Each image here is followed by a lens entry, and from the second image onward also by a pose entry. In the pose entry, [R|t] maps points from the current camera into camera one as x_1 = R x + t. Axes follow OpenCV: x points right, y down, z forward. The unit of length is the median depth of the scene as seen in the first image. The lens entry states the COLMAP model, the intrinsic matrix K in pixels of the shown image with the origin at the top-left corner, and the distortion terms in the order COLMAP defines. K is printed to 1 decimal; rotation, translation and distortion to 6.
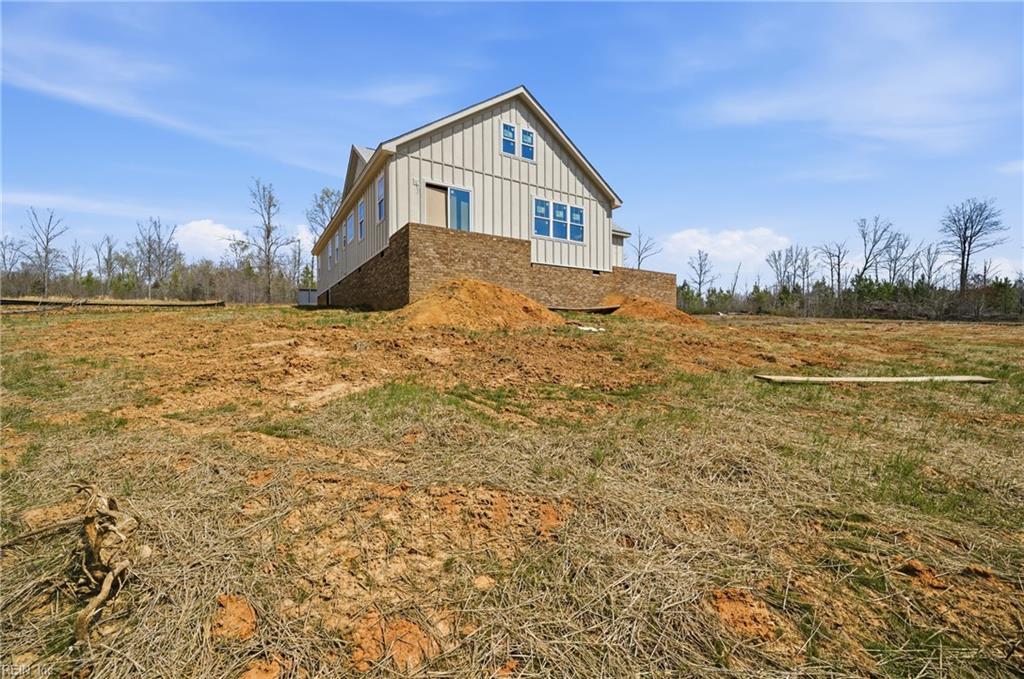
lens RADIAL K [[415.2, 0, 511.4], [0, 415.2, 344.1], [0, 0, 1]] dist [-0.018837, 0.000006]
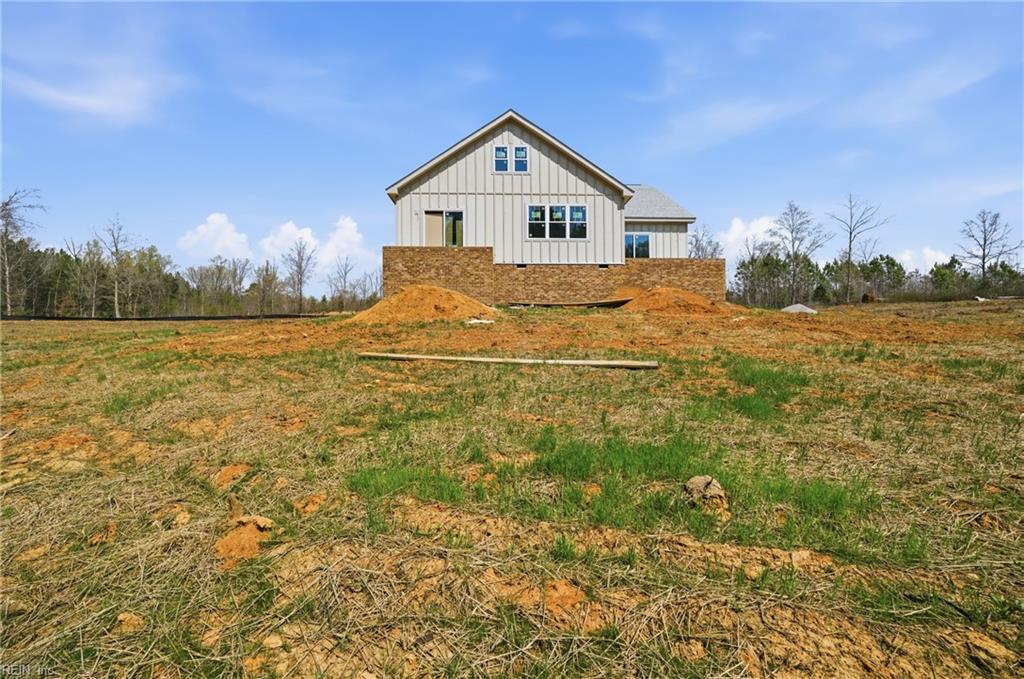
lens RADIAL K [[415.2, 0, 514.0], [0, 415.2, 336.1], [0, 0, 1]] dist [-0.018837, 0.000006]
pose [[0.869829, -0.010859, -0.493235, 0.556850], [-0.000448, 0.999740, -0.022801, 0.020702], [0.493354, 0.020054, 0.869597, 0.027773]]
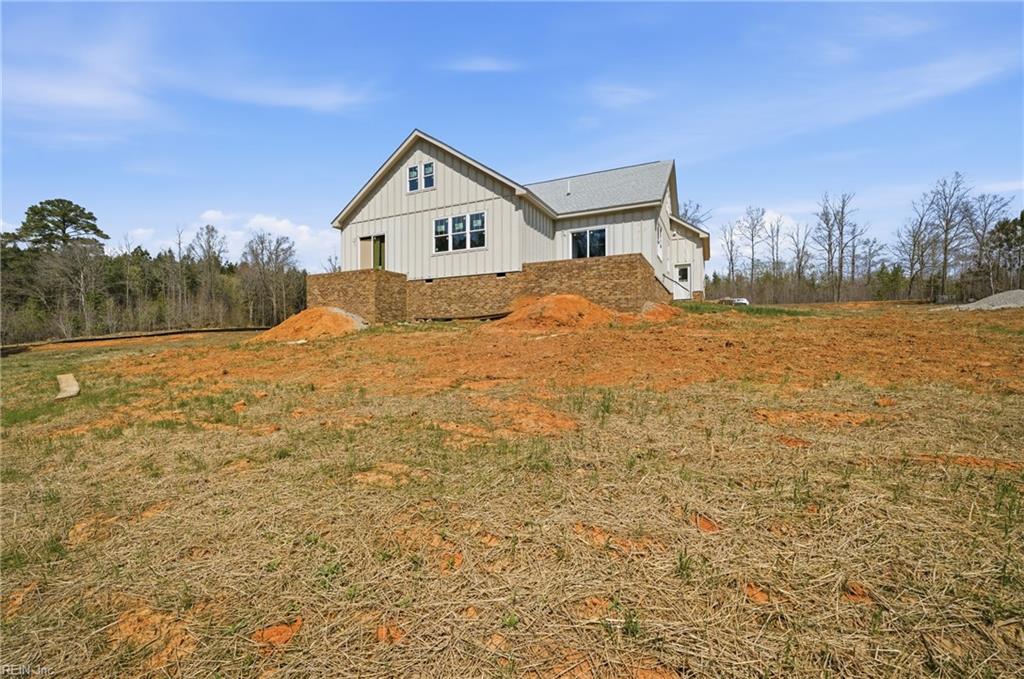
lens RADIAL K [[415.2, 0, 510.2], [0, 415.2, 343.5], [0, 0, 1]] dist [-0.018837, 0.000006]
pose [[0.531841, 0.005363, -0.846827, 1.097011], [-0.004001, 0.999985, 0.003820, -0.025235], [0.846835, 0.001357, 0.531854, 0.573701]]
